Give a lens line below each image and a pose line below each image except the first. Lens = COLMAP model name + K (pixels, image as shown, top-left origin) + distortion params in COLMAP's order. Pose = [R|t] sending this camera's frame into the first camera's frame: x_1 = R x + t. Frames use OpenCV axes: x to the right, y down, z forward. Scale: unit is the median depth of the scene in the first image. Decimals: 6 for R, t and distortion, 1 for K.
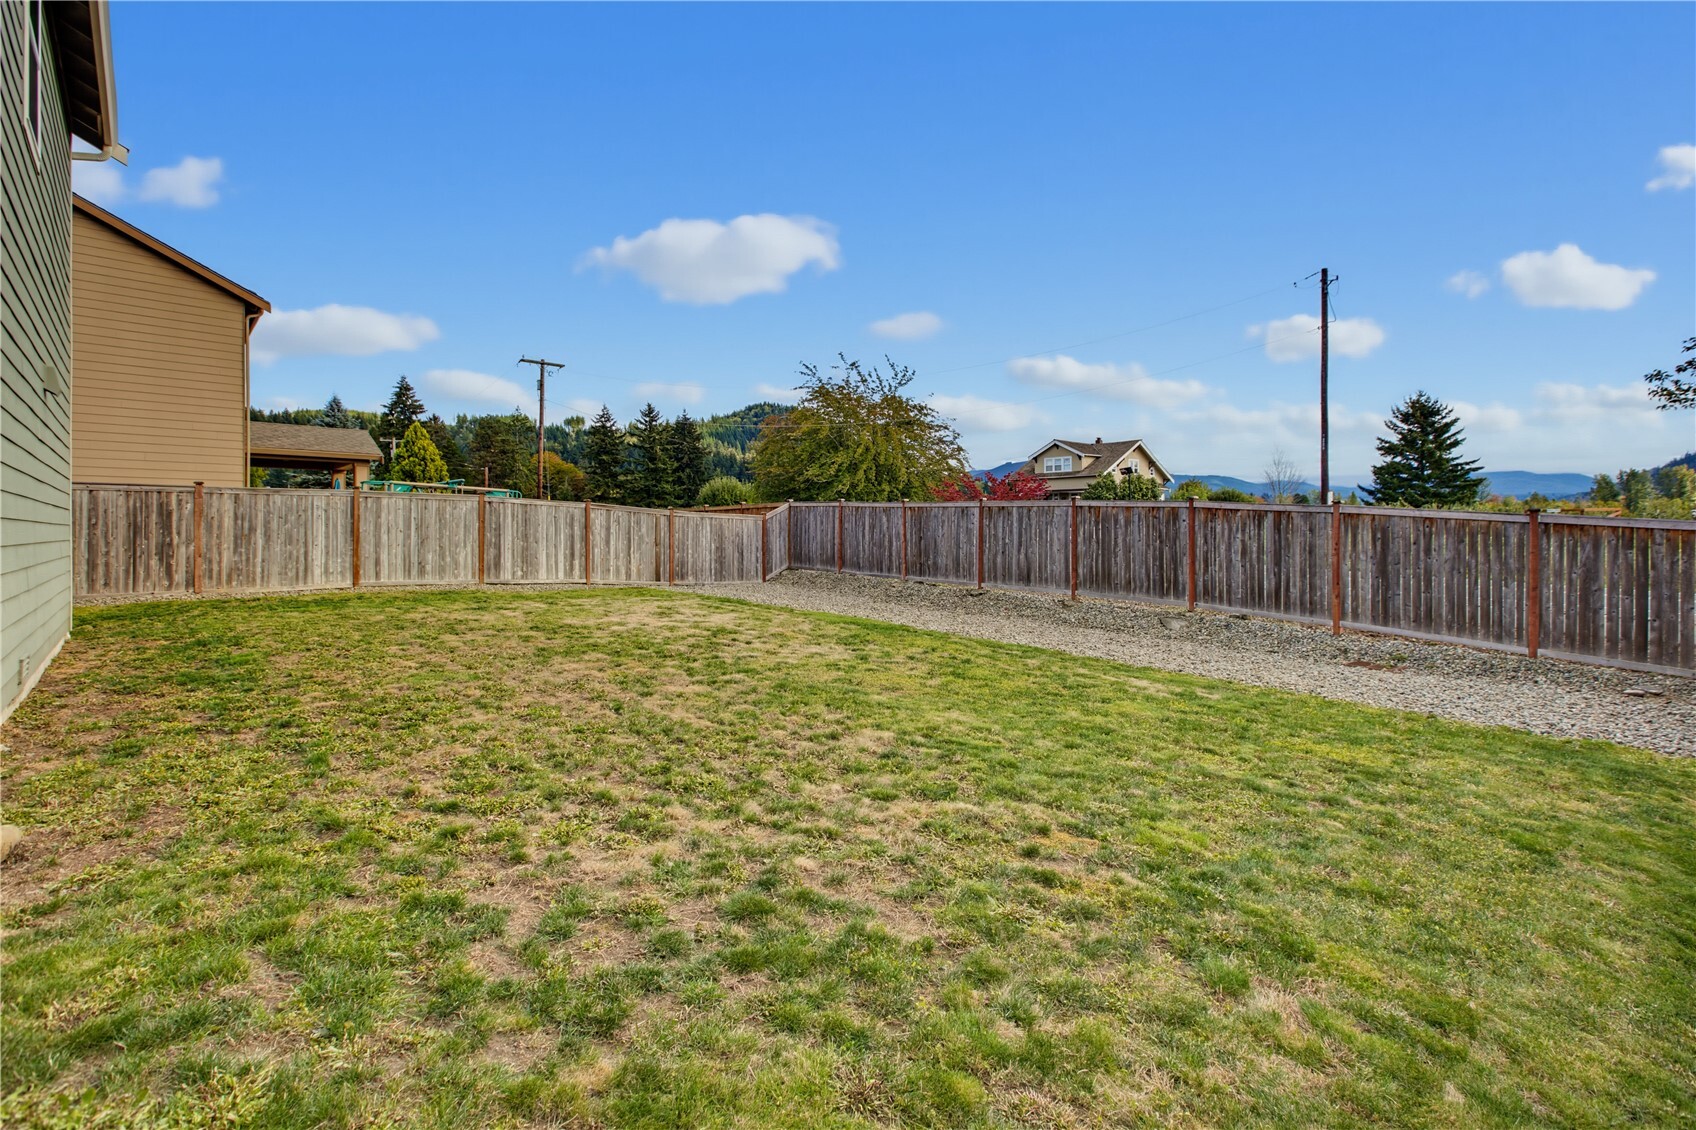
lens RADIAL K [[772.3, 0, 796.1], [0, 772.3, 531.3], [0, 0, 1]] dist [-0.001719, 0.000059]
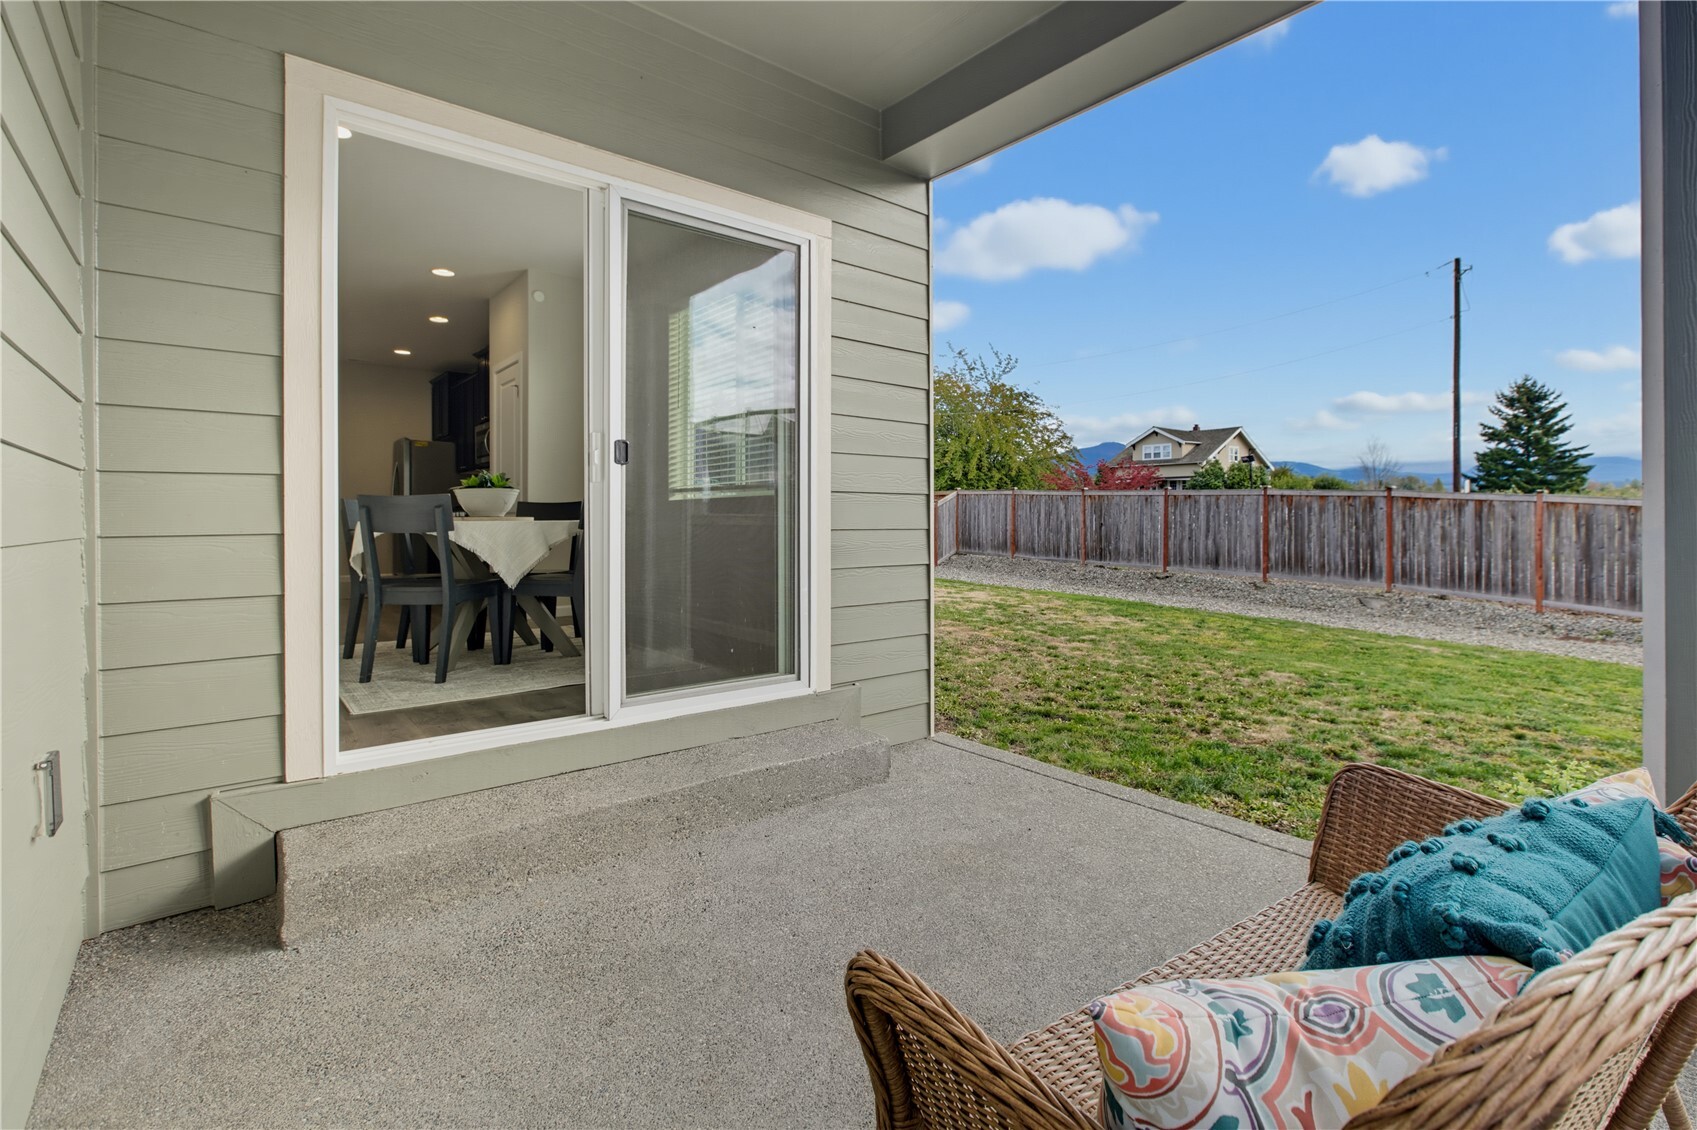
lens RADIAL K [[772.7, 0, 858.7], [0, 772.7, 524.8], [0, 0, 1]] dist [-0.001719, 0.000059]
pose [[0.999488, 0.001770, -0.031960, -0.174820], [-0.001512, 0.999966, 0.008097, 0.001264], [0.031973, -0.008045, 0.999456, -0.094296]]
